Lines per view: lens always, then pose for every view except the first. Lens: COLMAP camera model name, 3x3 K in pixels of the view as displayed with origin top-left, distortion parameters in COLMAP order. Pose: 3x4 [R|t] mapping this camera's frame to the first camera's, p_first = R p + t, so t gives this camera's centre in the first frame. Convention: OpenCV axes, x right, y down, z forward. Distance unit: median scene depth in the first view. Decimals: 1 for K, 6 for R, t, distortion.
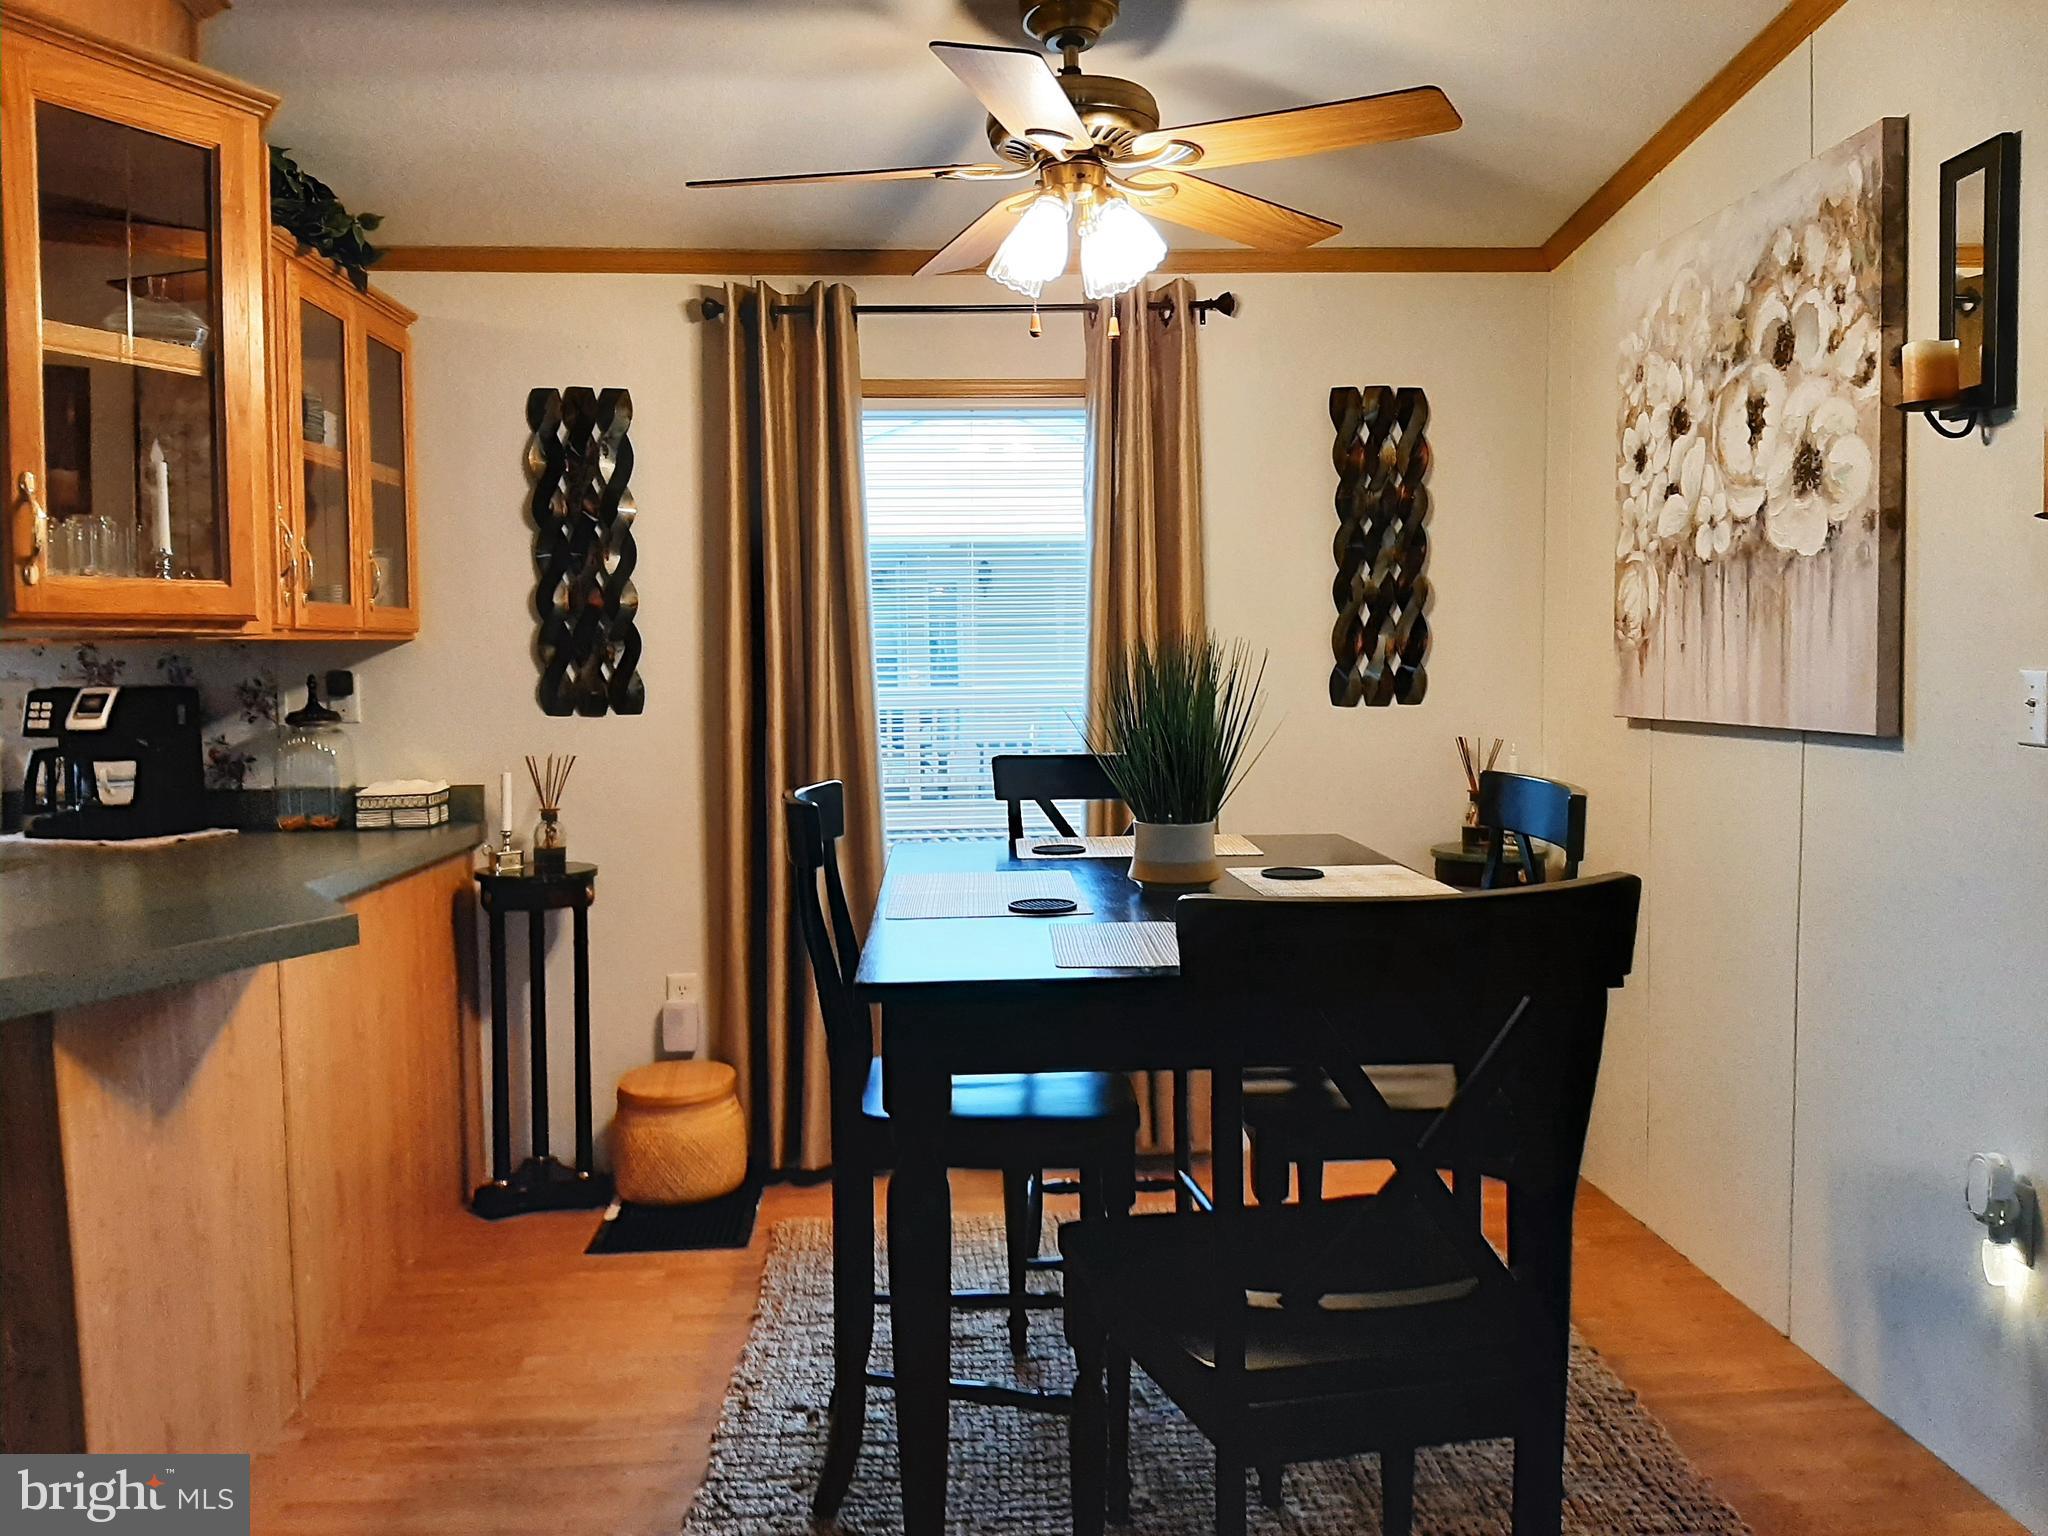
lens RADIAL K [[1627.8, 0, 1001.0], [0, 1627.8, 764.2], [0, 0, 1]] dist [0.082304, -0.163442]
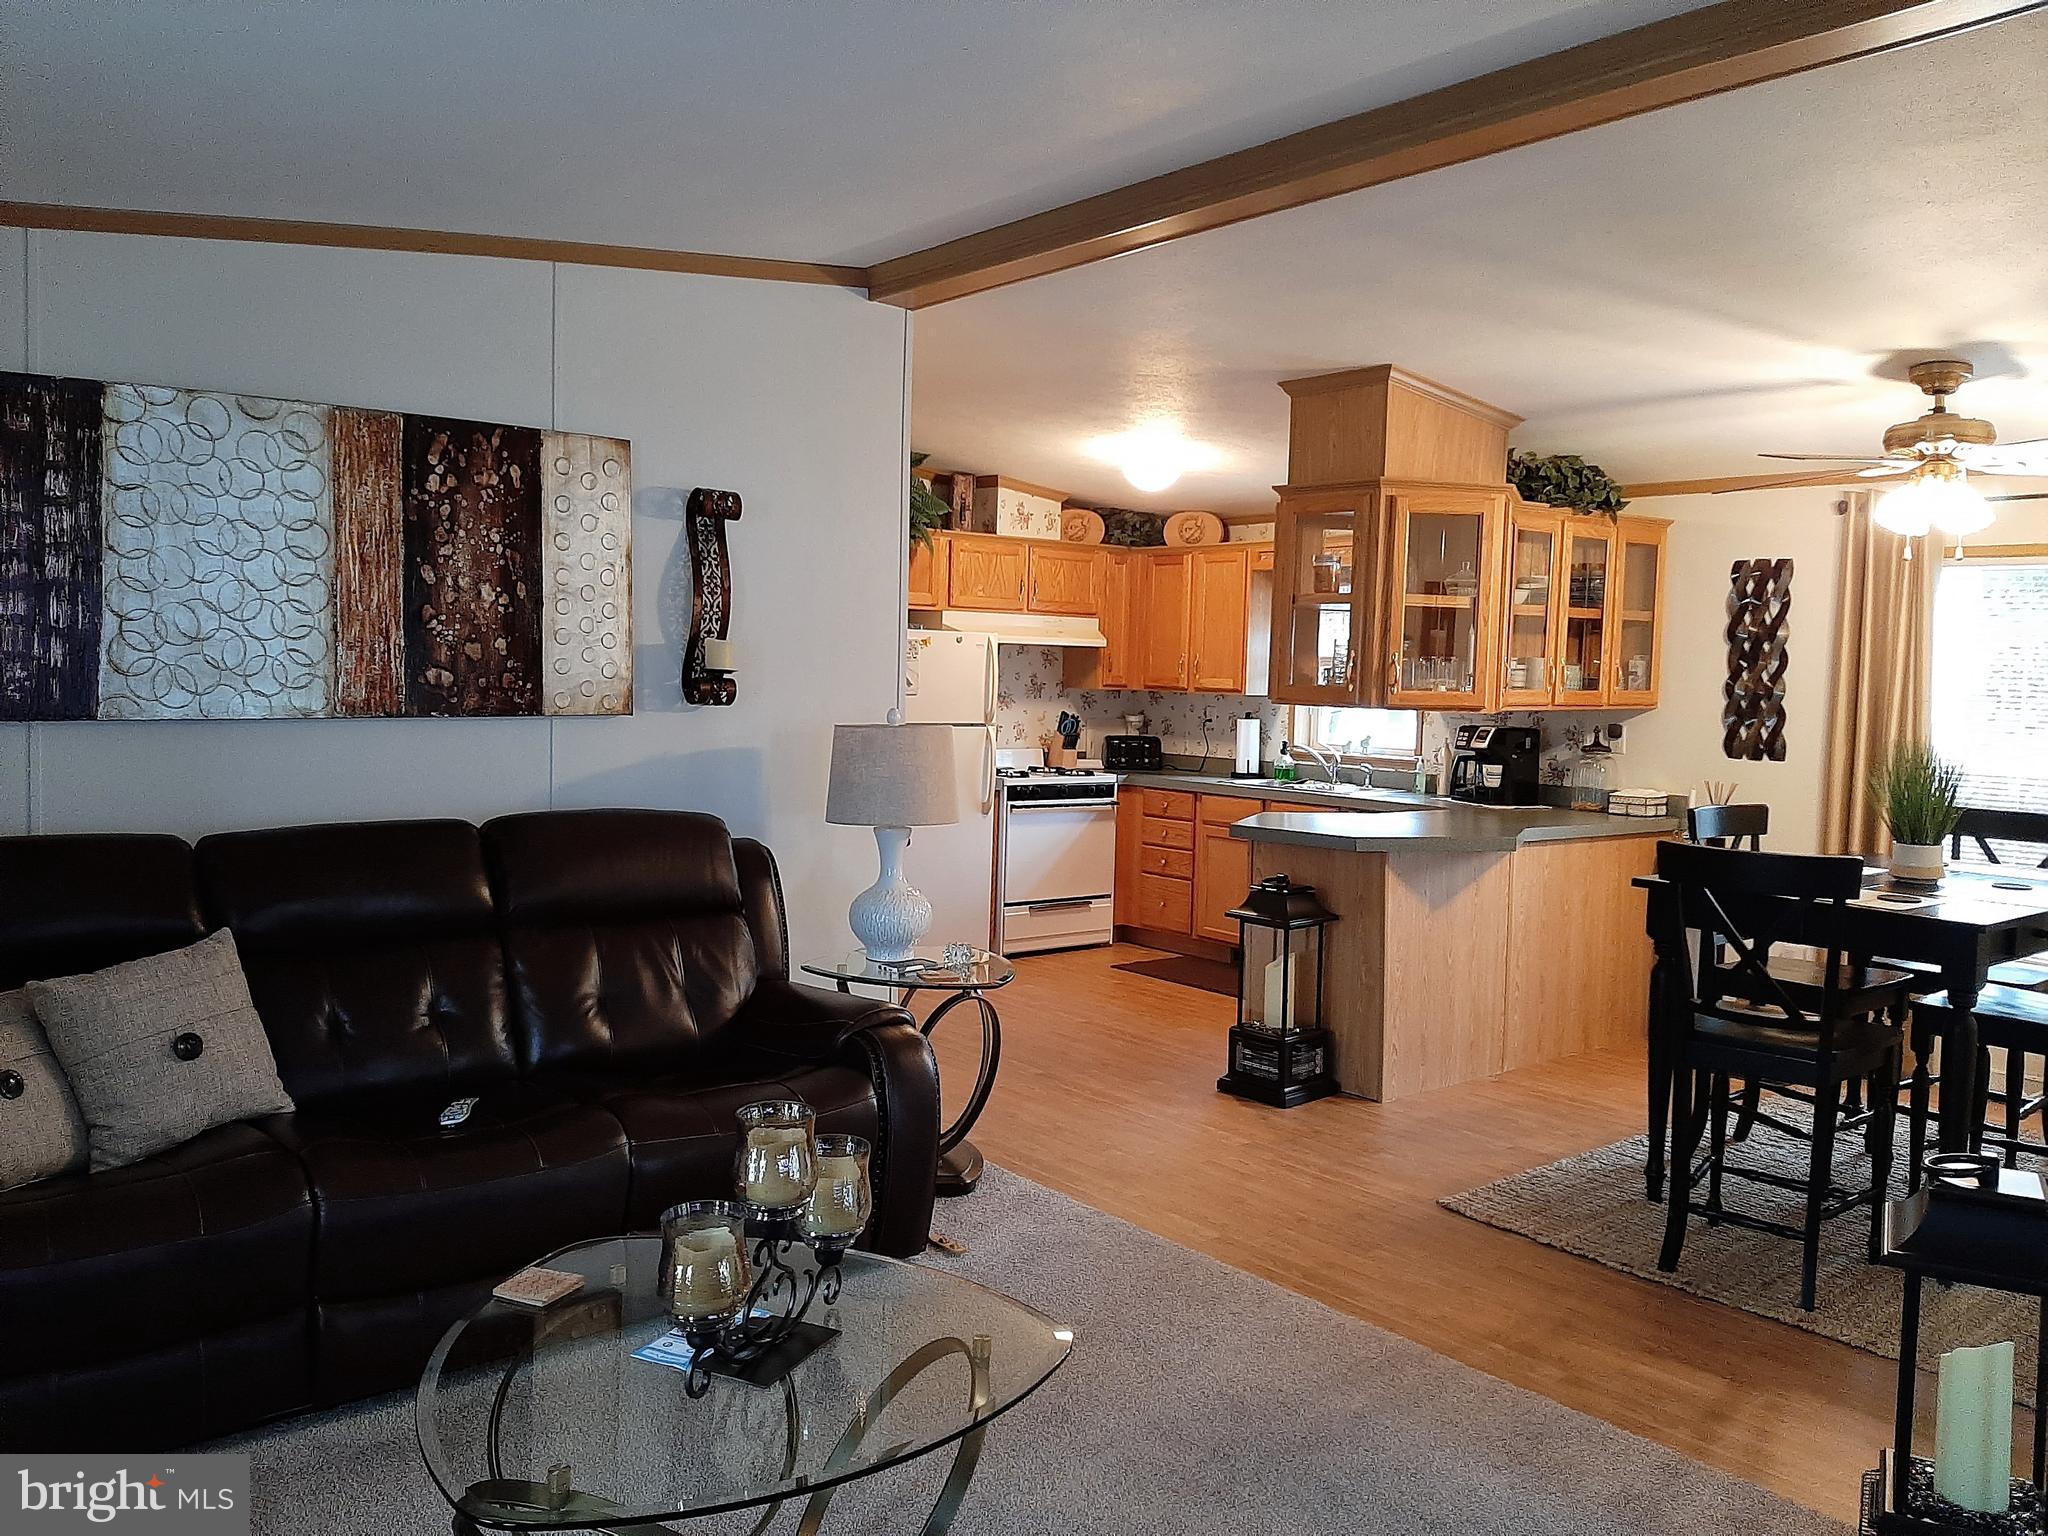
lens RADIAL K [[1592.0, 0, 1031.9], [0, 1592.0, 764.3], [0, 0, 1]] dist [0.100157, -0.200364]
pose [[0.590040, 0.077221, -0.803672, 0.640298], [-0.085157, 0.995815, 0.033163, -0.018153], [0.802870, 0.048871, 0.594147, -0.546677]]
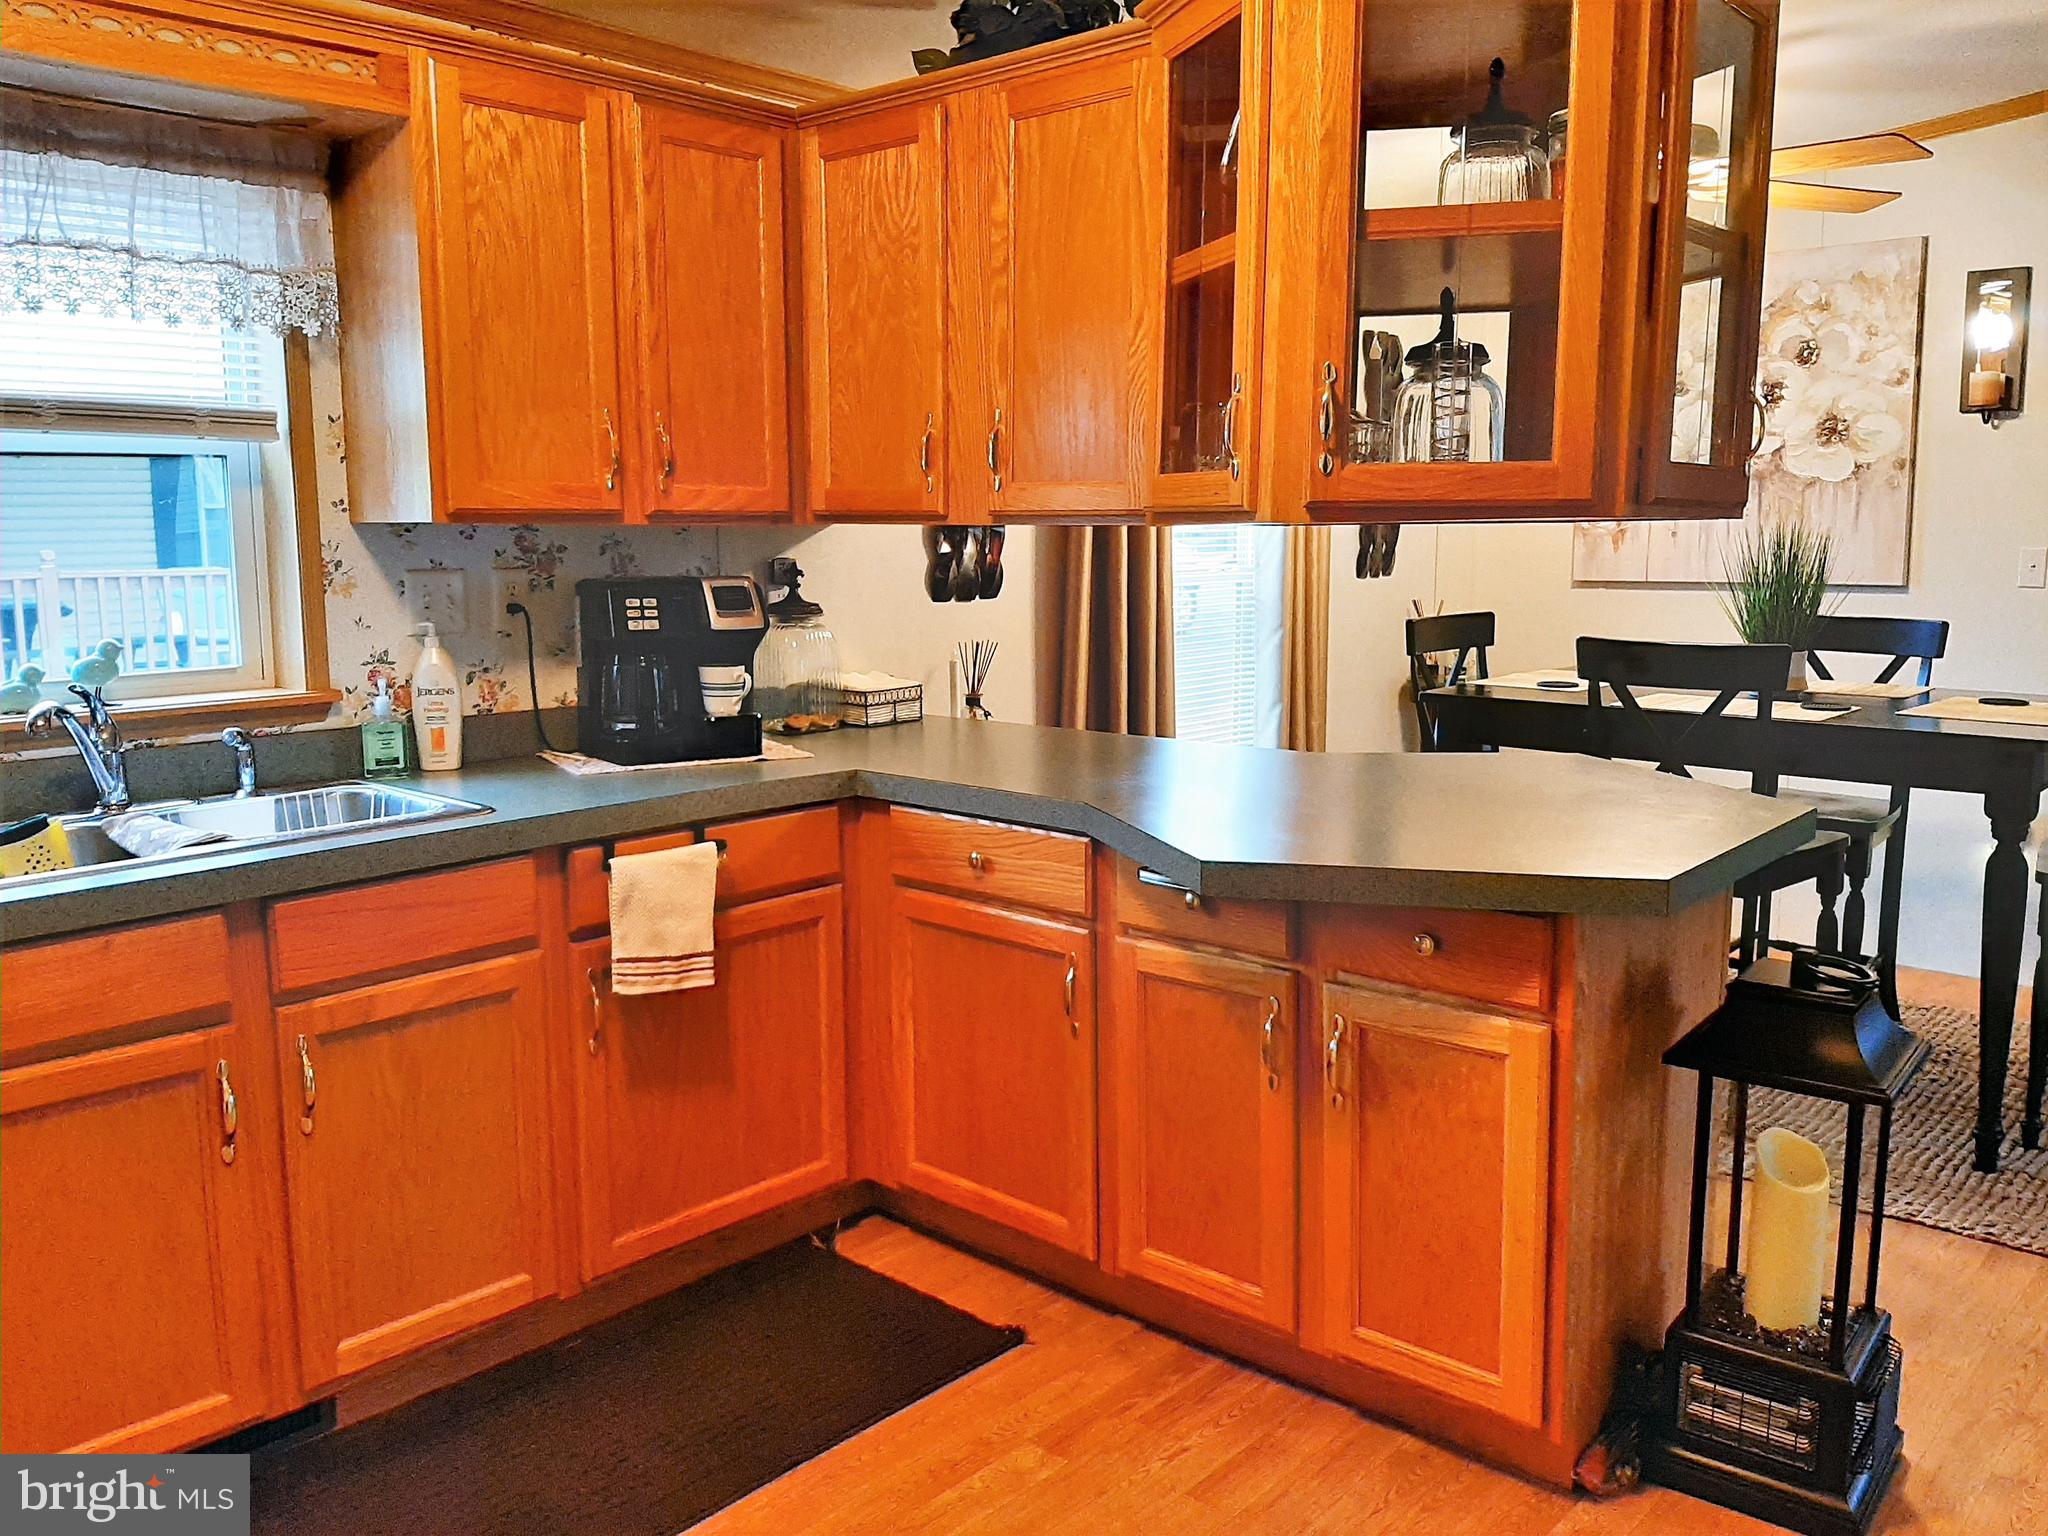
lens RADIAL K [[1592.0, 0, 1031.9], [0, 1592.0, 764.3], [0, 0, 1]] dist [0.100157, -0.200364]
pose [[0.715509, -0.097116, 0.691820, -0.955075], [0.043384, 0.994556, 0.094743, -0.021294], [-0.697255, -0.037775, 0.715827, 0.274521]]
